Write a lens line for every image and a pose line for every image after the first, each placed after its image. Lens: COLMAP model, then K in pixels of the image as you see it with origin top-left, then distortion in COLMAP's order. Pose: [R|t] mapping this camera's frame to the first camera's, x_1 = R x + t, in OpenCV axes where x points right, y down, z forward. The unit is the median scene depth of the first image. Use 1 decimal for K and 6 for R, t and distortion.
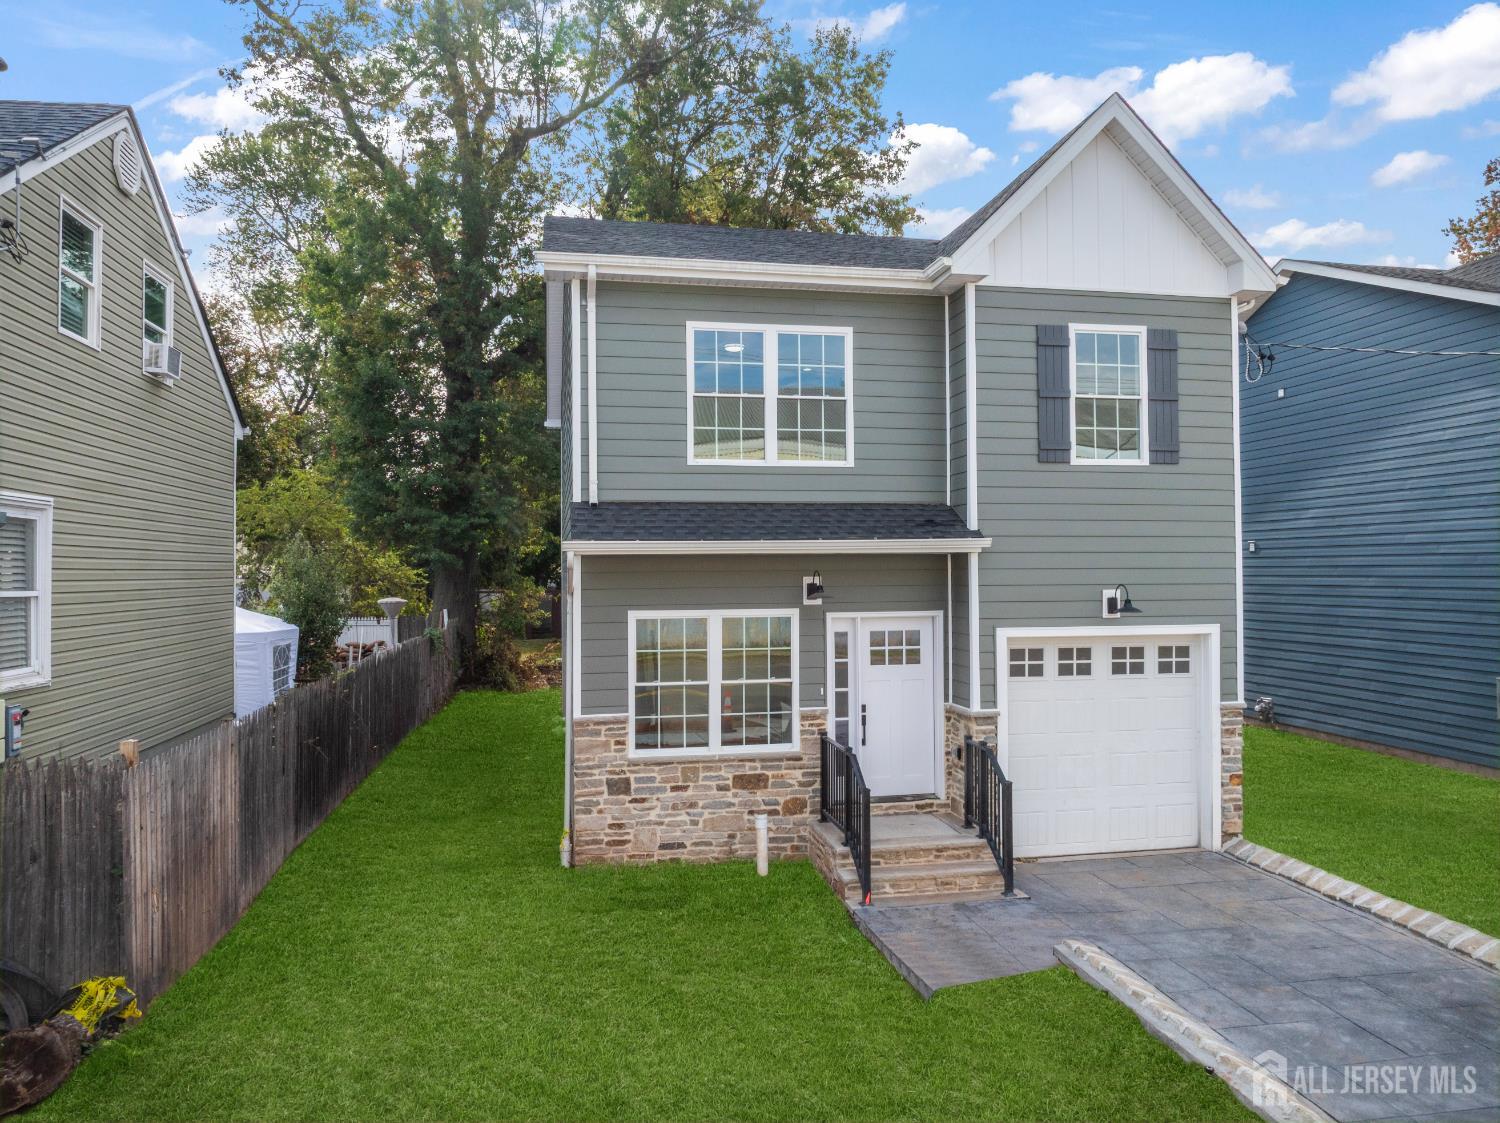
lens RADIAL K [[1052.9, 0, 758.2], [0, 1052.9, 555.3], [0, 0, 1]] dist [-0.029796, 0.003052]
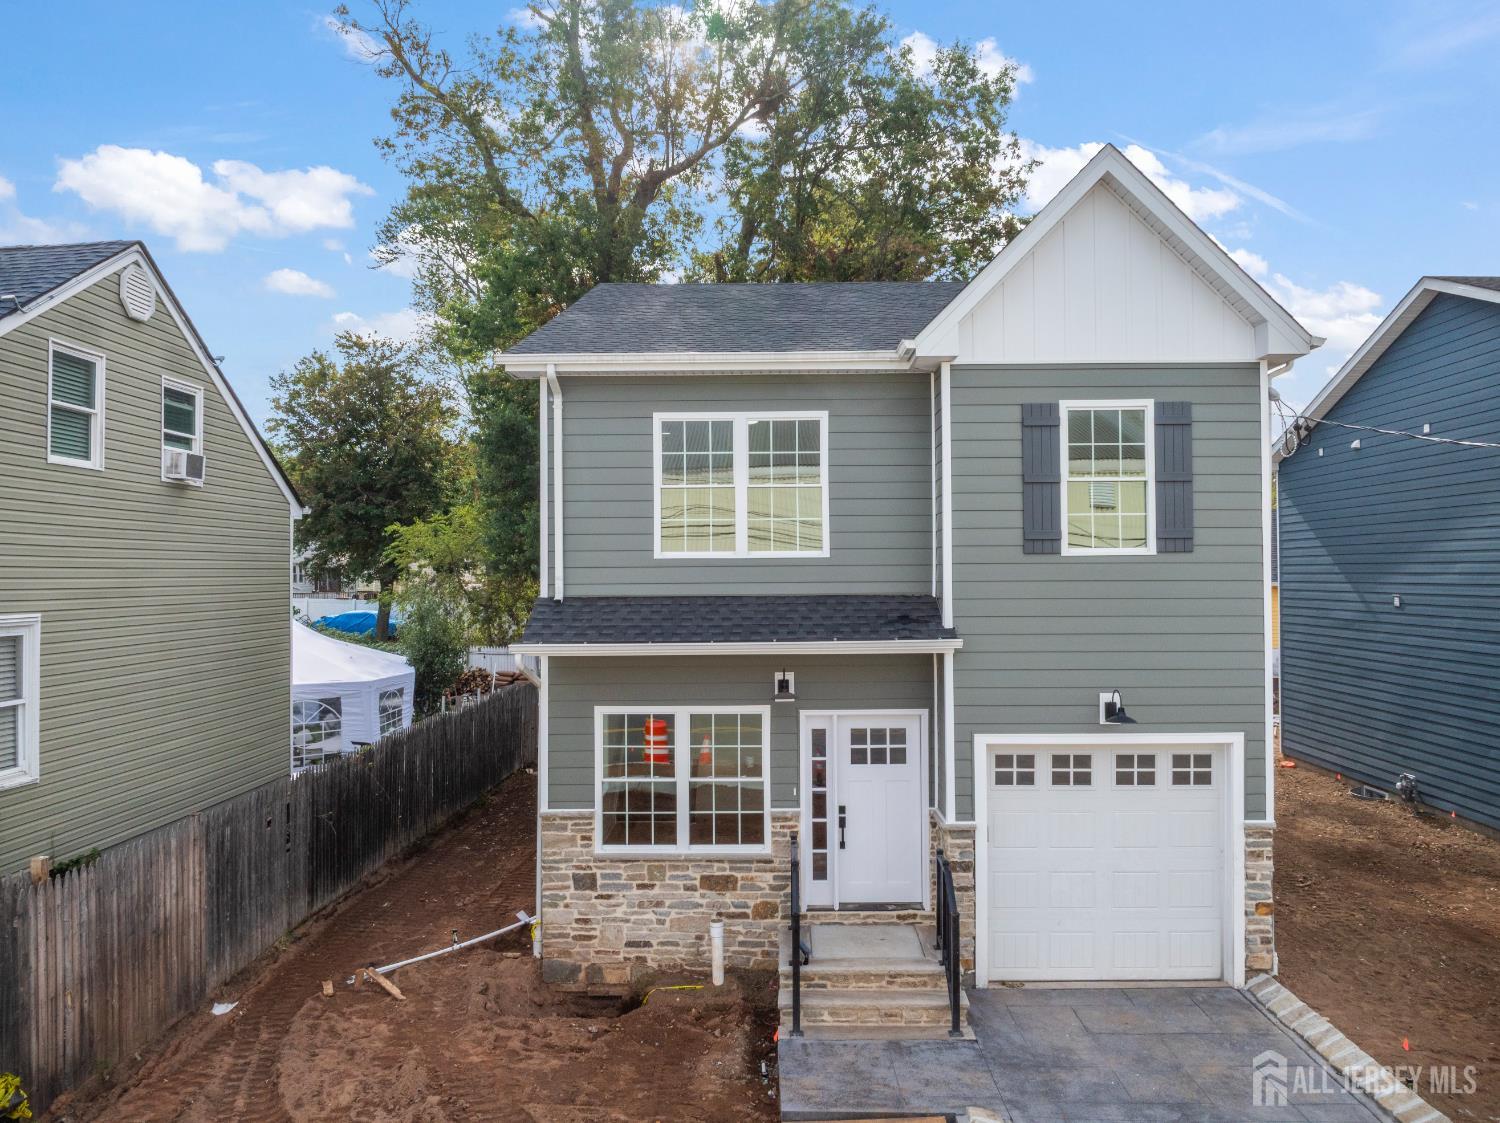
lens RADIAL K [[1052.9, 0, 762.0], [0, 1052.9, 553.0], [0, 0, 1]] dist [-0.029796, 0.003052]
pose [[0.978944, -0.003094, -0.204107, 0.226049], [0.002650, 0.999993, -0.002445, -0.085963], [0.204113, 0.001852, 0.978945, 0.052638]]
